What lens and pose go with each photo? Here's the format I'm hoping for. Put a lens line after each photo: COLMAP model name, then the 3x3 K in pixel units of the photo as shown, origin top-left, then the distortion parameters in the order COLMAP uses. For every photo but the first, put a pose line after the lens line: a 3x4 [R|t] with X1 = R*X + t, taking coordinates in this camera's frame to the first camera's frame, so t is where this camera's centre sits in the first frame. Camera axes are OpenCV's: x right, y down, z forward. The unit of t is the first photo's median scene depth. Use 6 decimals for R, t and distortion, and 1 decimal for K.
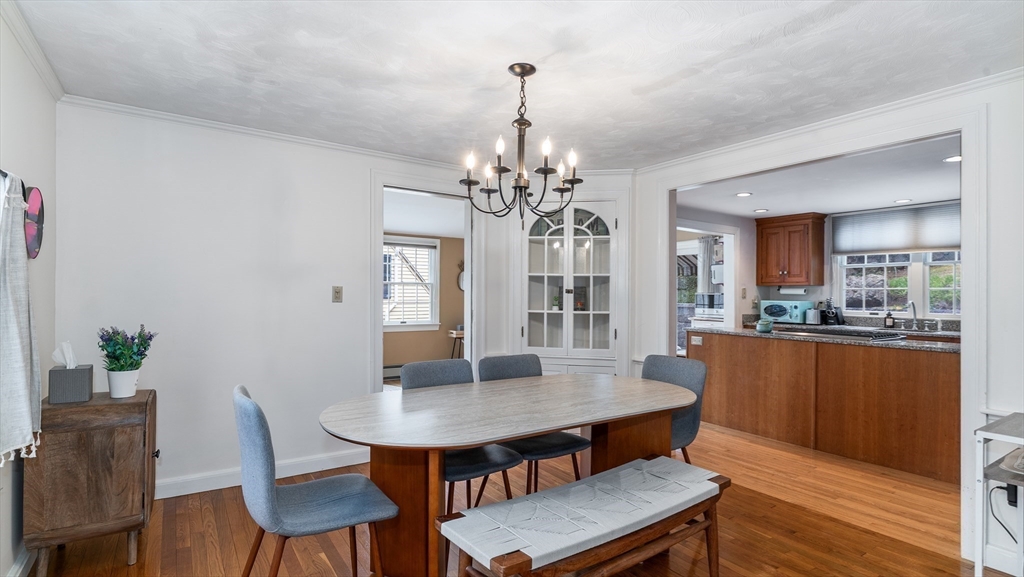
lens RADIAL K [[498.5, 0, 508.9], [0, 498.5, 284.7], [0, 0, 1]] dist [0.001412, -0.000239]
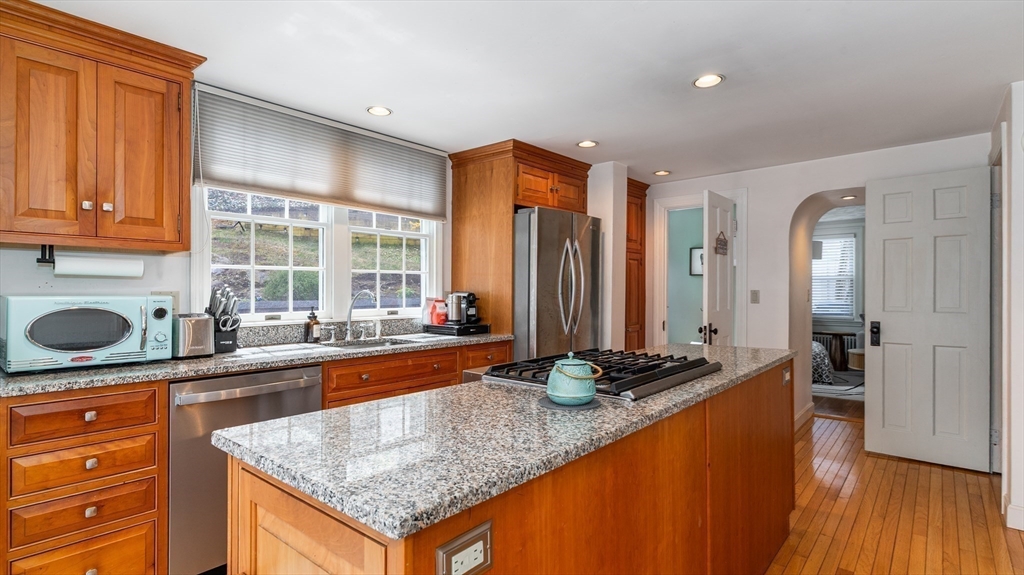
lens RADIAL K [[495.0, 0, 512.0], [0, 495.0, 287.5], [0, 0, 1]] dist [-0.000424, 0.000027]
pose [[-0.260832, -0.005185, 0.965370, 0.185655], [-0.021310, 0.999773, -0.000388, 0.022560], [-0.965149, -0.020673, -0.260883, 0.853741]]
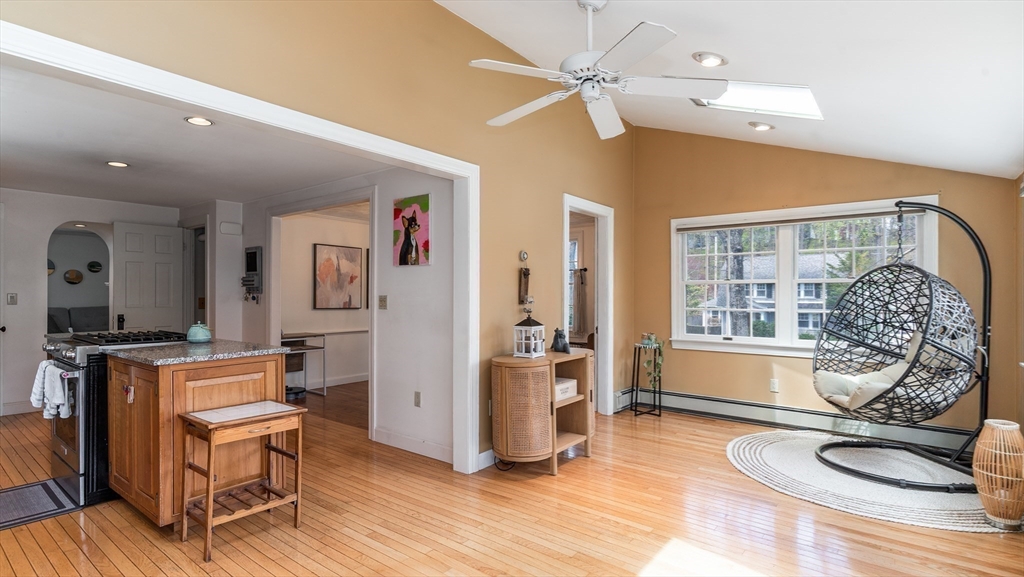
lens RADIAL K [[498.5, 0, 508.9], [0, 498.5, 284.7], [0, 0, 1]] dist [0.001412, -0.000239]
pose [[-0.951029, -0.024567, -0.308125, 0.247832], [-0.011349, 0.998940, -0.044615, 0.031659], [0.308894, -0.038933, -0.950299, 1.373911]]
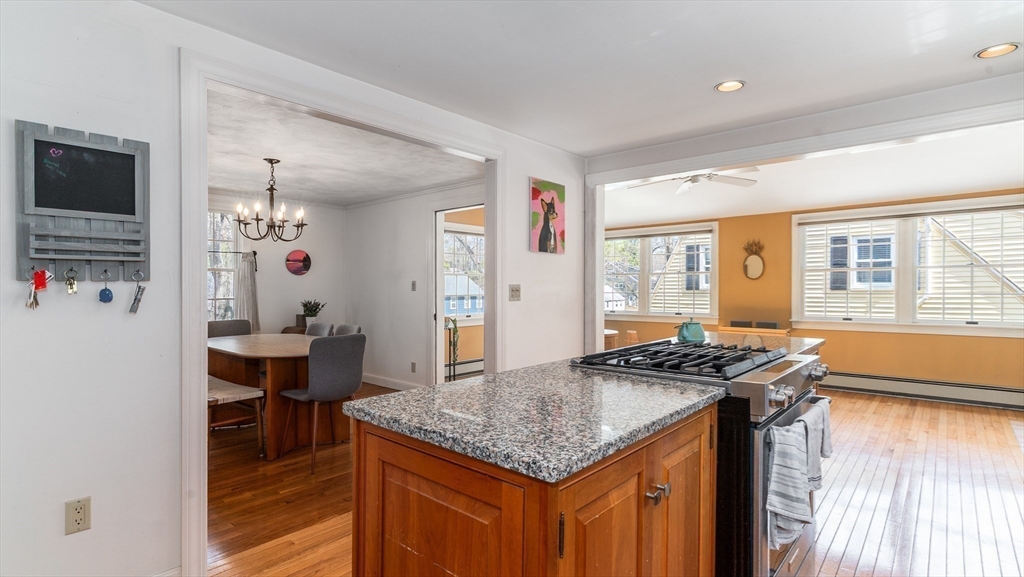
lens RADIAL K [[498.5, 0, 508.9], [0, 498.5, 284.7], [0, 0, 1]] dist [0.001412, -0.000239]
pose [[0.251865, -0.018171, -0.967592, 0.754397], [0.028594, 0.999527, -0.011327, 0.024409], [0.967340, -0.024815, 0.252265, 0.521154]]
